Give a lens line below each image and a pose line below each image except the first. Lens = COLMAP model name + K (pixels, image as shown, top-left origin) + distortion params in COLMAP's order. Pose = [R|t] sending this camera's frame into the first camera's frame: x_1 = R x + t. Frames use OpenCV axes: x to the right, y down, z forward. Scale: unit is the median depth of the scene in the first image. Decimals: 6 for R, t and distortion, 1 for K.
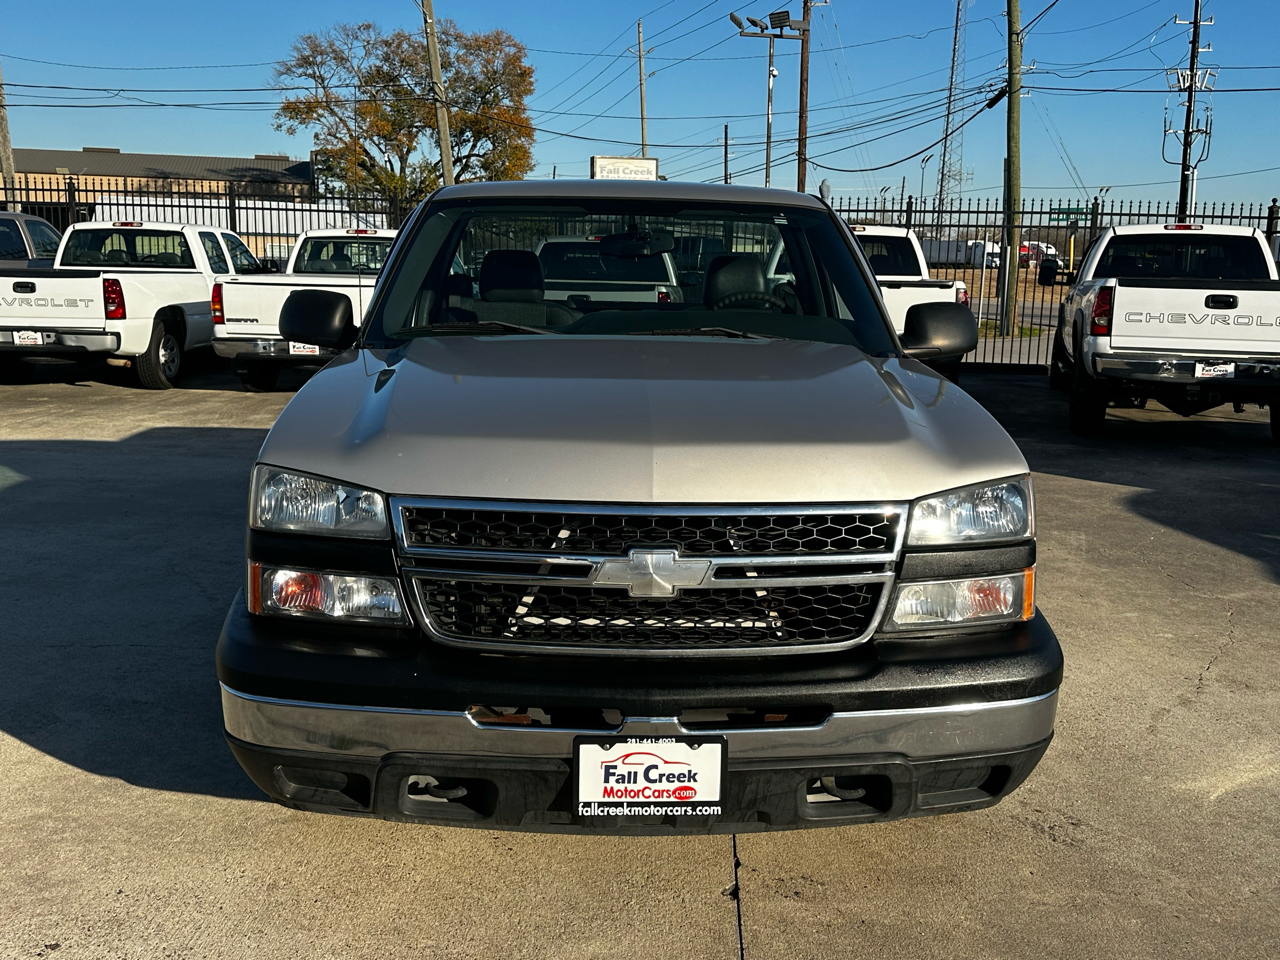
lens RADIAL K [[1208.6, 0, 640.0], [0, 1208.6, 480.0], [0, 0, 1]] dist [0.146188, -0.269425]
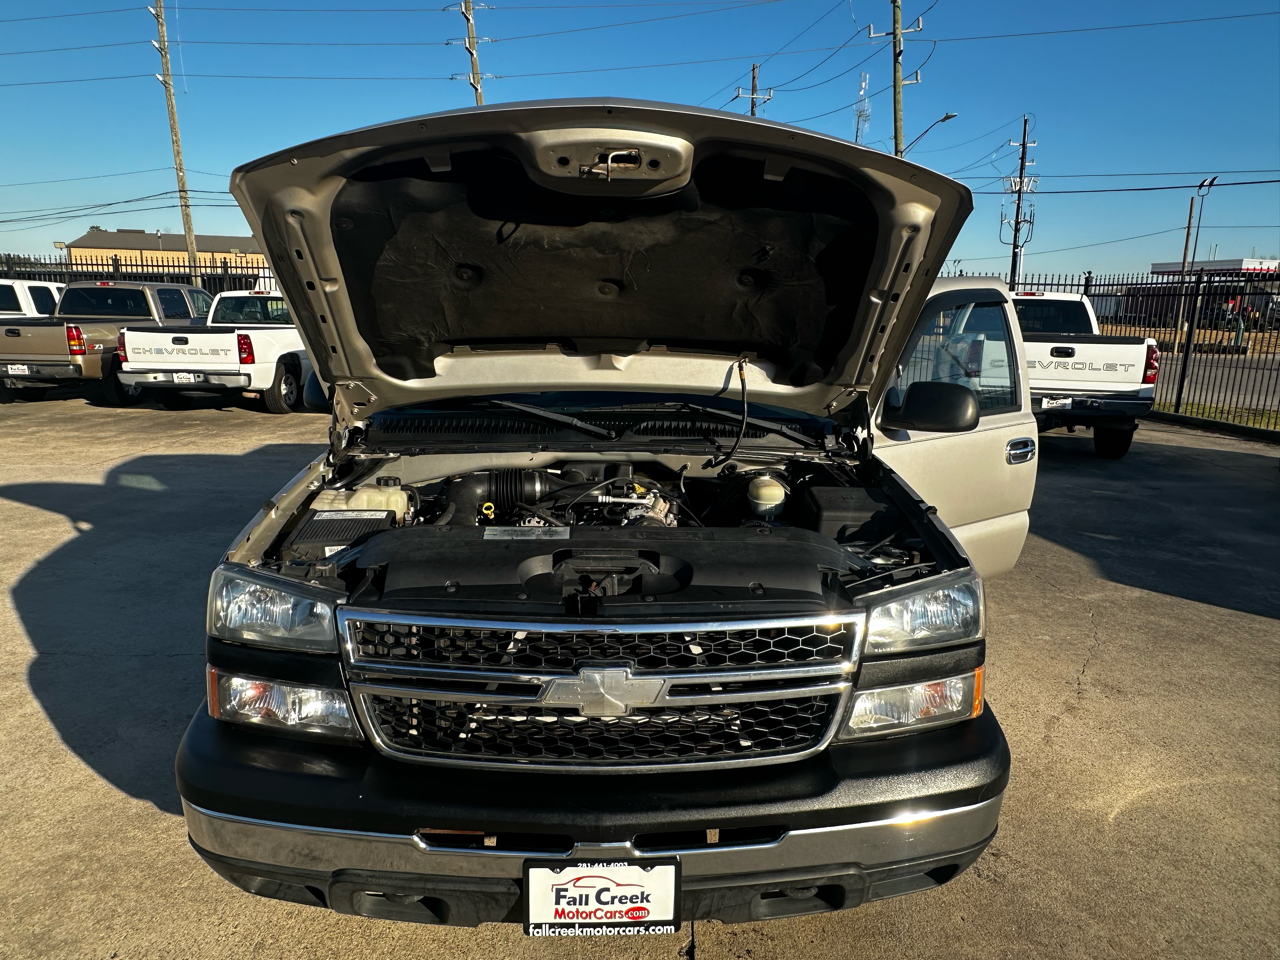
lens RADIAL K [[836.0, 0, 634.2], [0, 836.0, 492.0], [0, 0, 1]] dist [-0.000168, -0.004105]
pose [[0.999991, -0.001394, -0.003972, 0.035098], [0.001539, 0.999318, 0.036902, -0.101926], [0.003918, -0.036908, 0.999311, 0.319235]]
